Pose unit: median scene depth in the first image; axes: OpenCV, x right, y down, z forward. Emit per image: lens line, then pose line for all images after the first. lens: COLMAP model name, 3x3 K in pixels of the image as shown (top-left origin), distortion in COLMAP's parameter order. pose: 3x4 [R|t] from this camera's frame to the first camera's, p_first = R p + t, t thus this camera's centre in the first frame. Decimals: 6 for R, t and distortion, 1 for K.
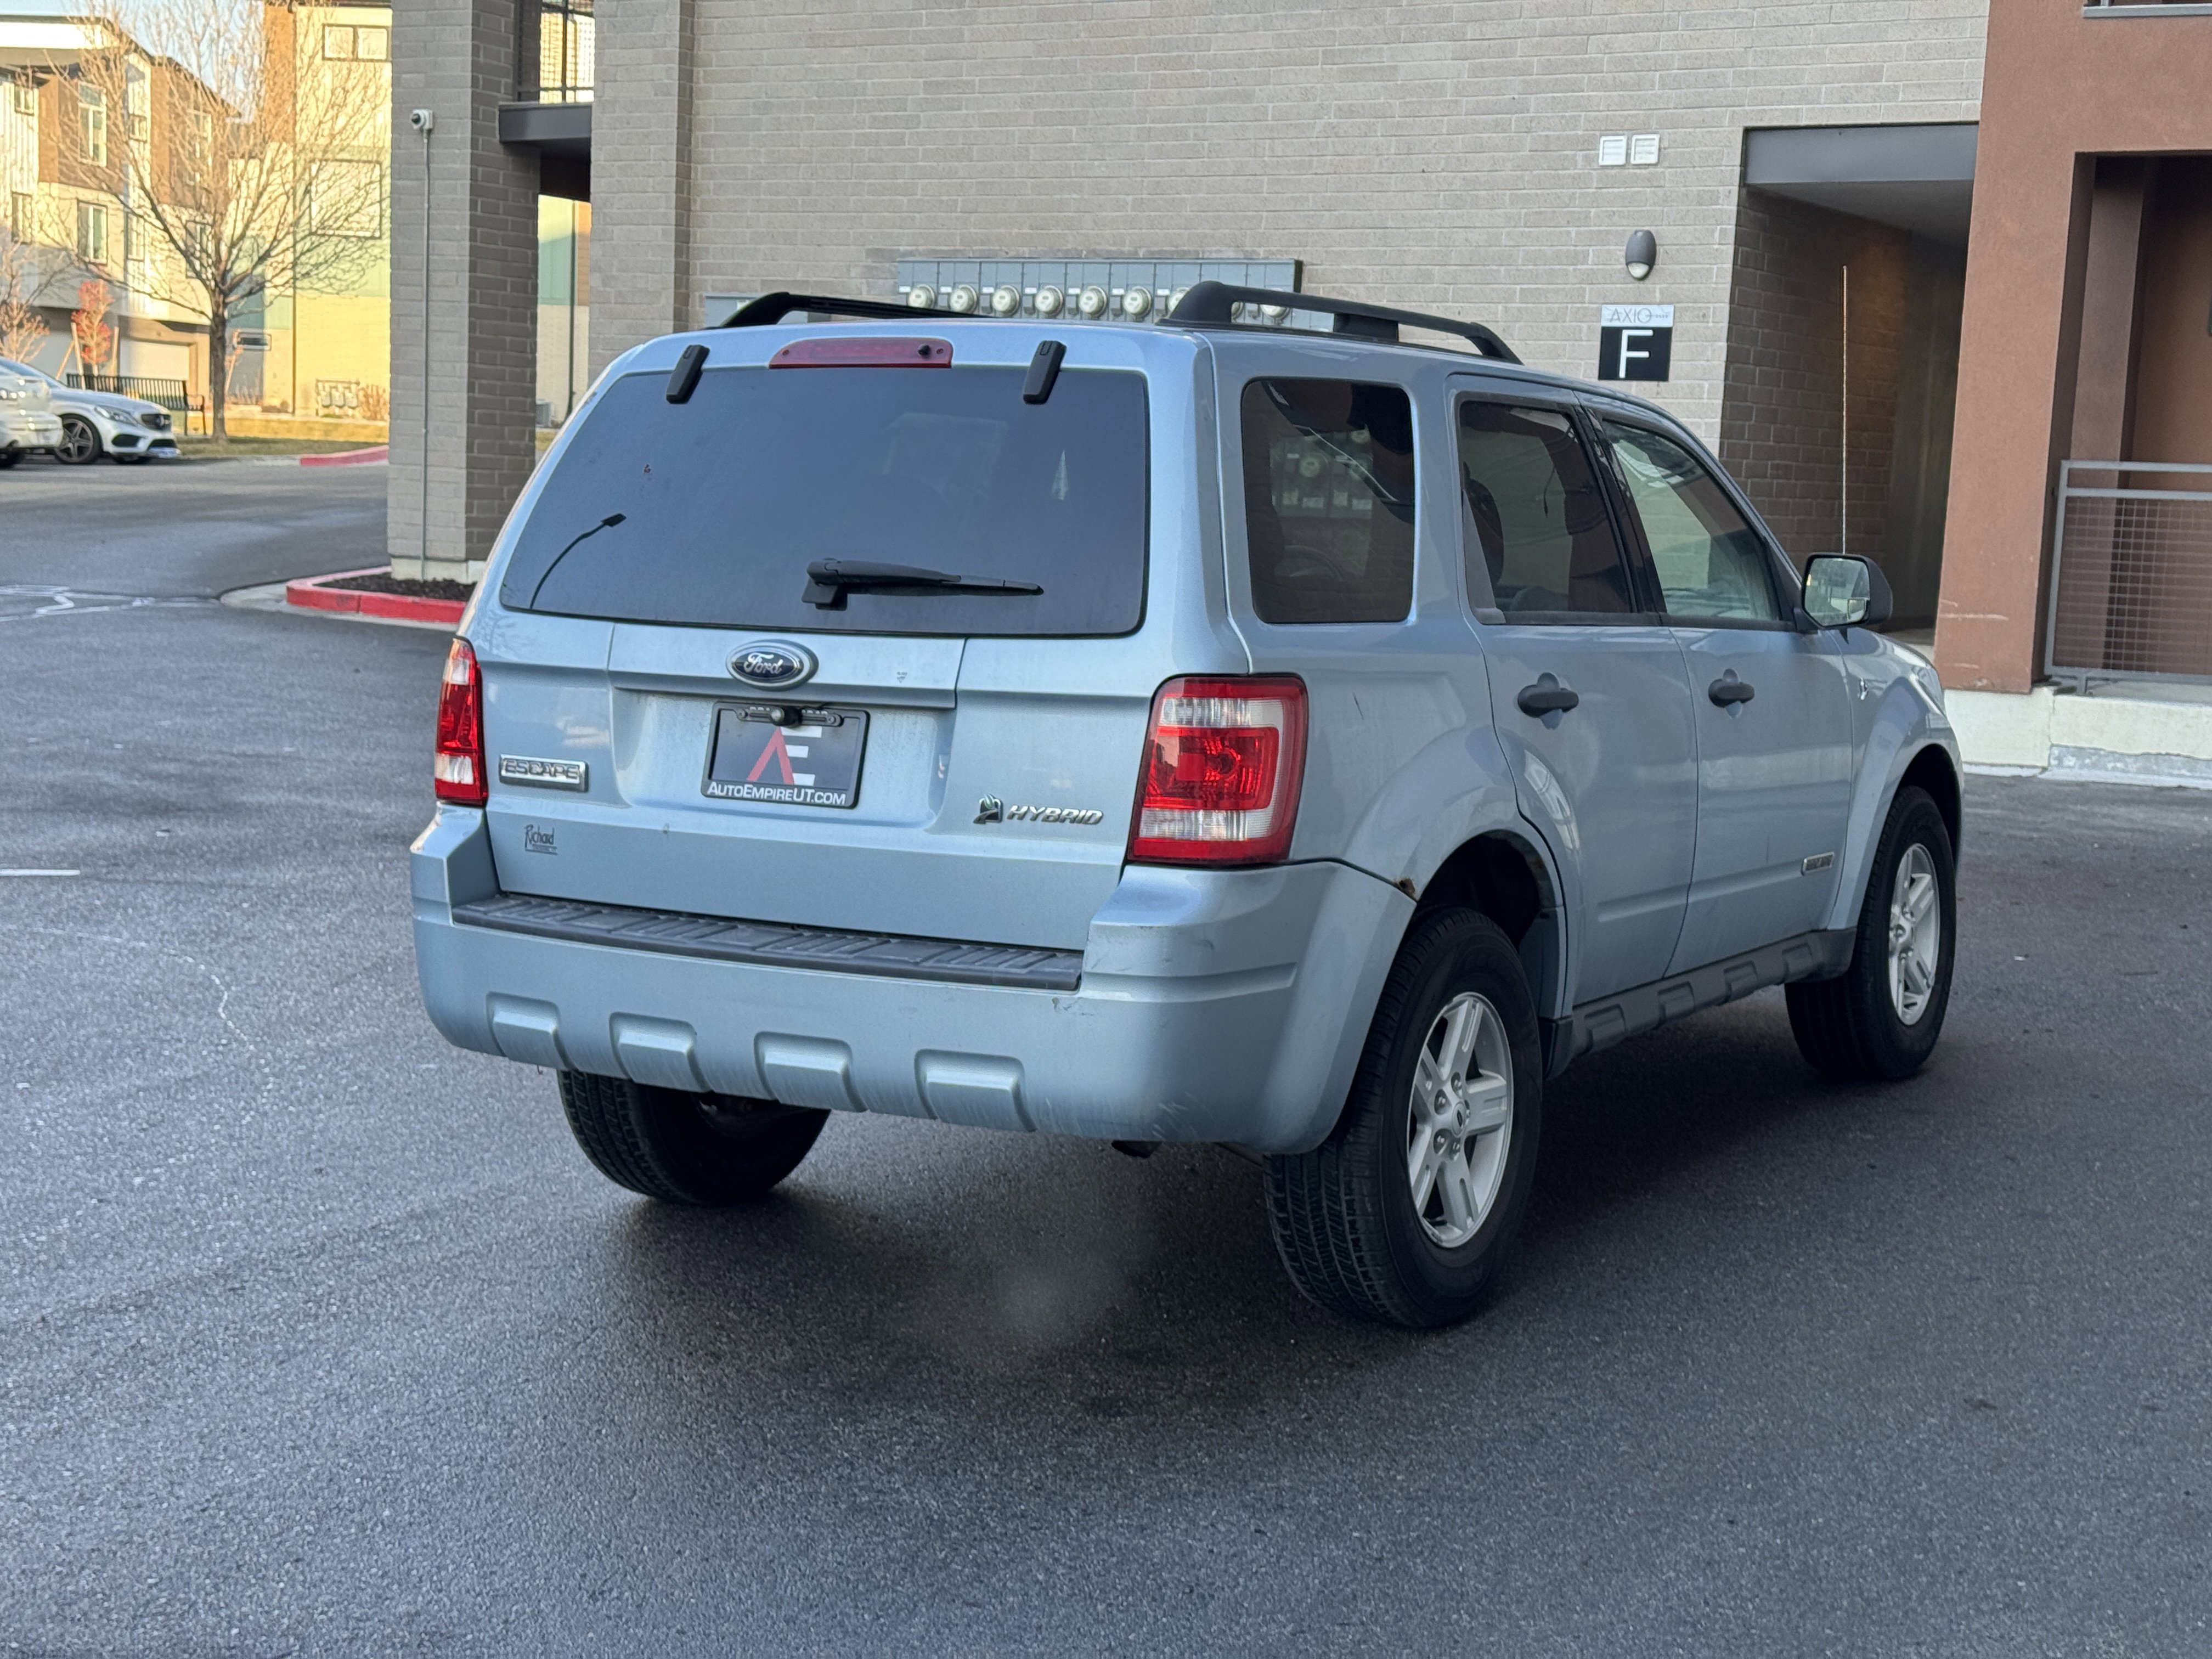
lens RADIAL K [[3039.7, 0, 1061.2], [0, 3039.7, 833.9], [0, 0, 1]] dist [0.200873, -0.439128]
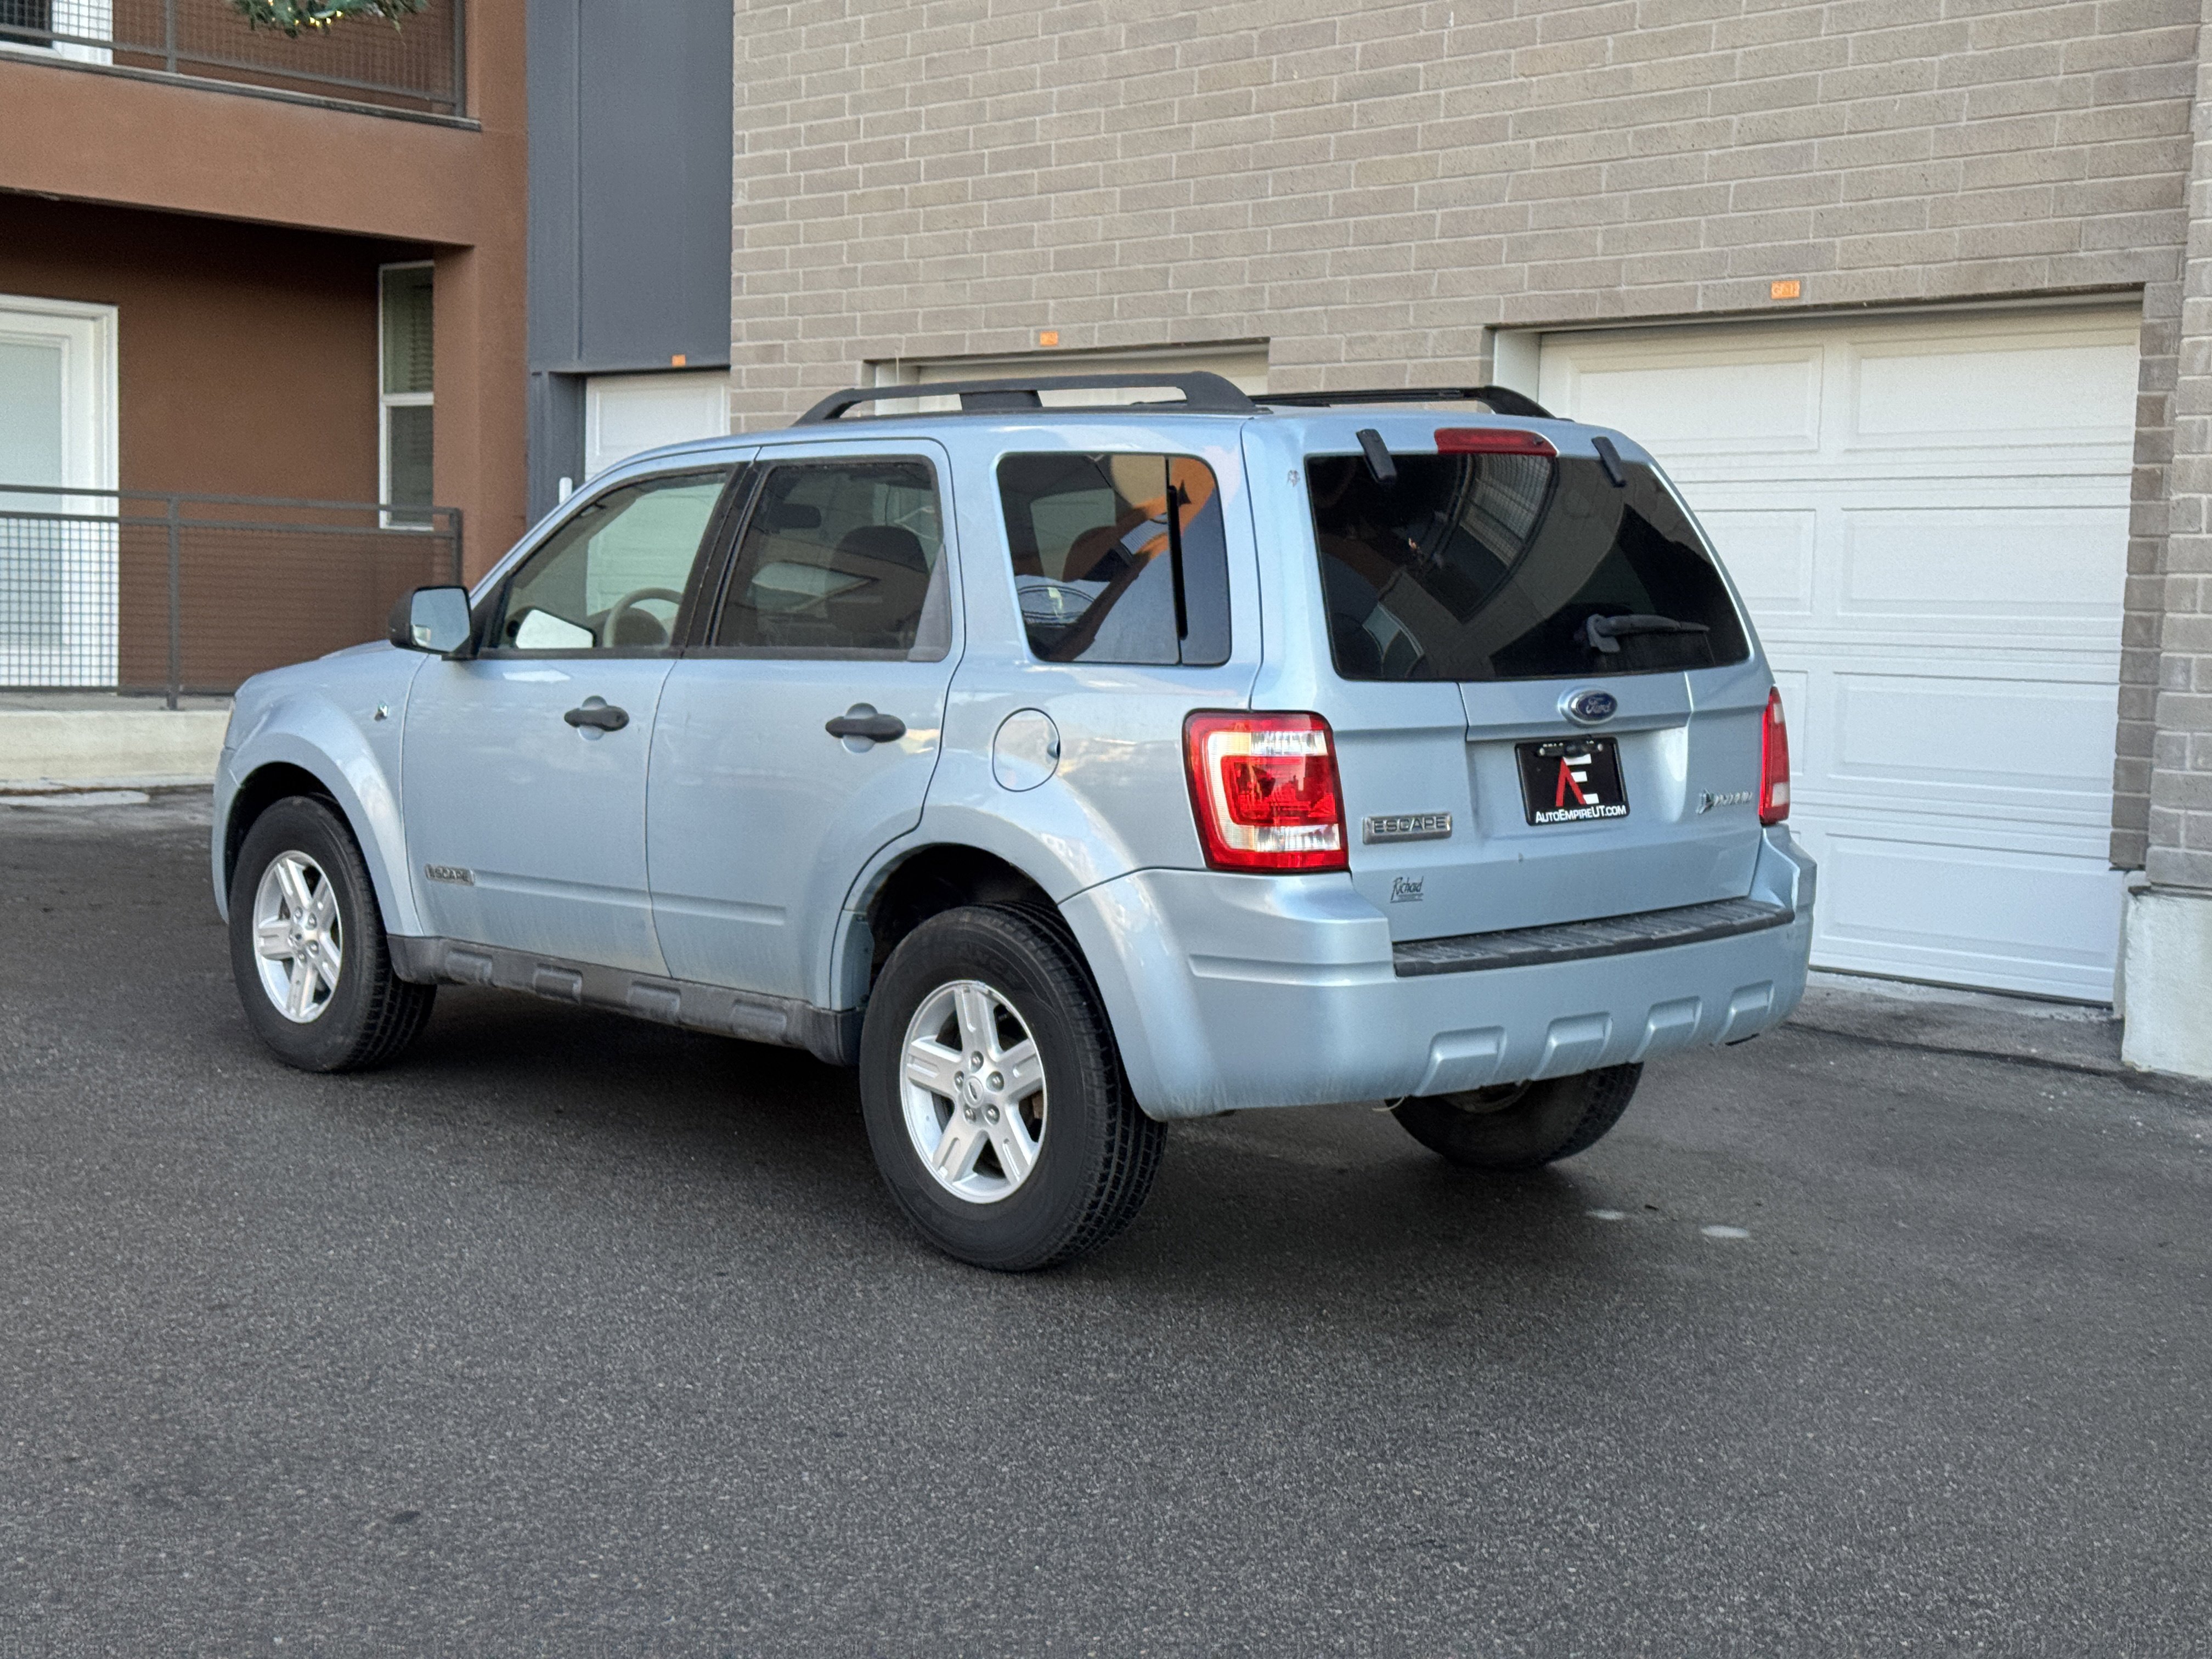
lens RADIAL K [[3039.7, 0, 1061.2], [0, 3039.7, 833.9], [0, 0, 1]] dist [0.200873, -0.439128]
pose [[0.267014, -0.107148, 0.957718, -1.292249], [0.104998, 0.991118, 0.081611, -0.124128], [-0.957956, 0.078767, 0.275893, 0.862707]]
